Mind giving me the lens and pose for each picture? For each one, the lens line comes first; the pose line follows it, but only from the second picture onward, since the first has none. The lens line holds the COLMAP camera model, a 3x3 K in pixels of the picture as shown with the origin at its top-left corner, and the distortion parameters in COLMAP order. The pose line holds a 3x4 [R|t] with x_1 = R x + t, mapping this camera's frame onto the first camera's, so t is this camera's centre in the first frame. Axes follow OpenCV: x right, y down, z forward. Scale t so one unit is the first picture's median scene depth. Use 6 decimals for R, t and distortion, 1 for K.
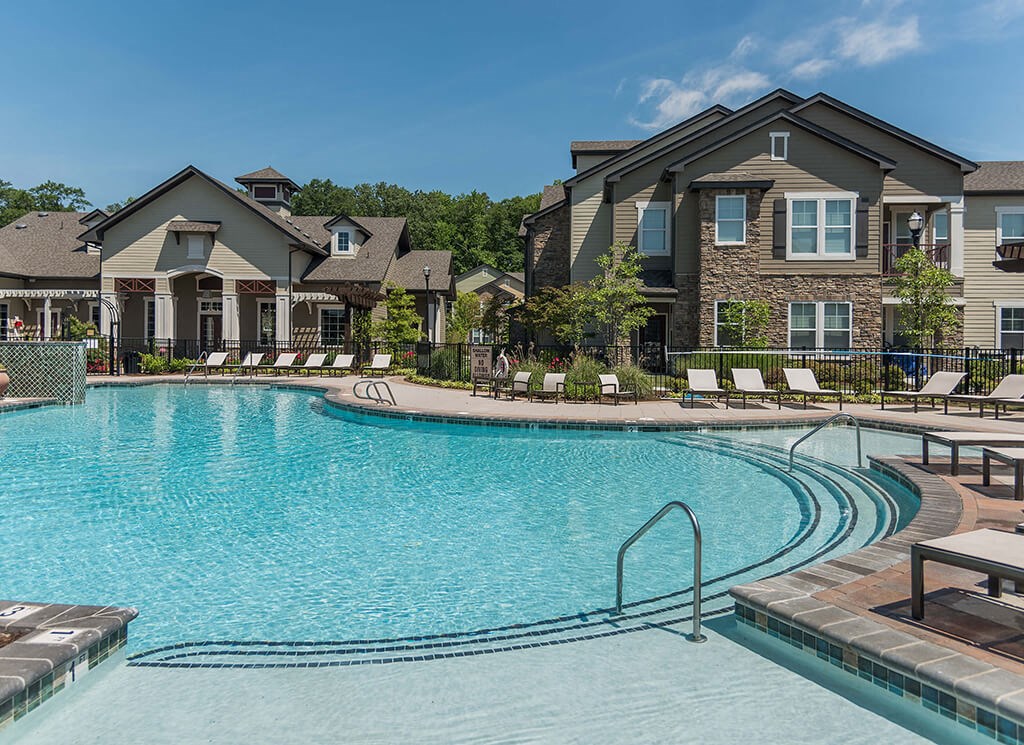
lens RADIAL K [[769.6, 0, 523.3], [0, 769.6, 351.5], [0, 0, 1]] dist [-0.010897, -0.000056]
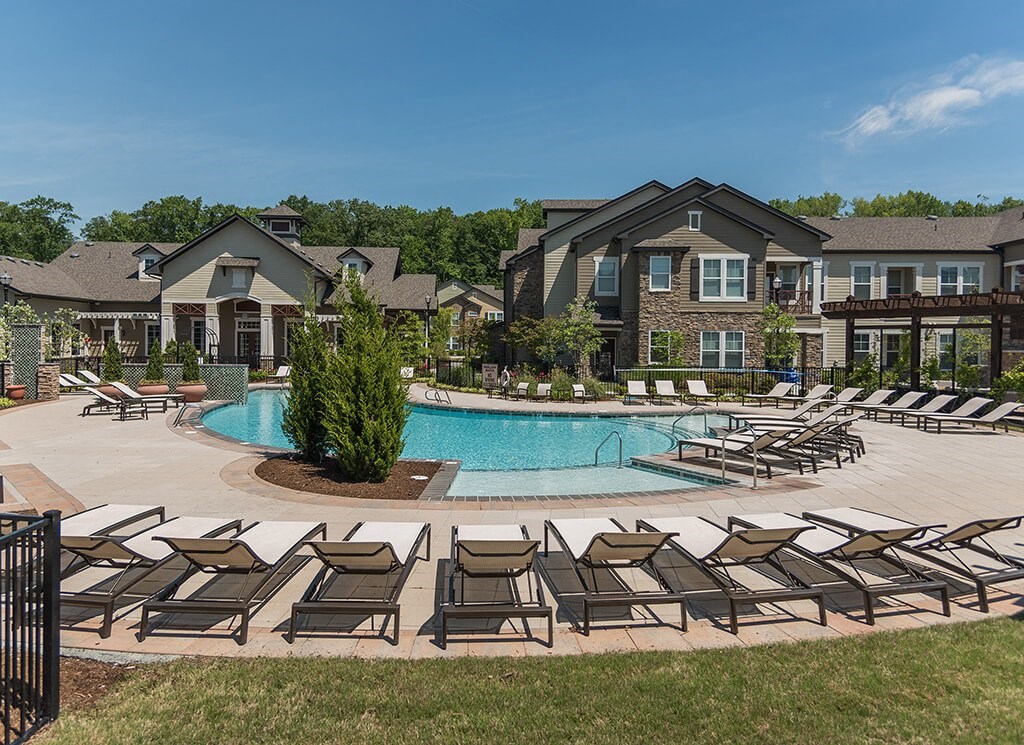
lens RADIAL K [[769.6, 0, 511.2], [0, 769.6, 368.6], [0, 0, 1]] dist [-0.010897, -0.000056]
pose [[0.998937, -0.001245, 0.046073, -0.069939], [0.000268, 0.999775, 0.021202, -0.025345], [-0.046089, -0.021167, 0.998713, -0.404147]]
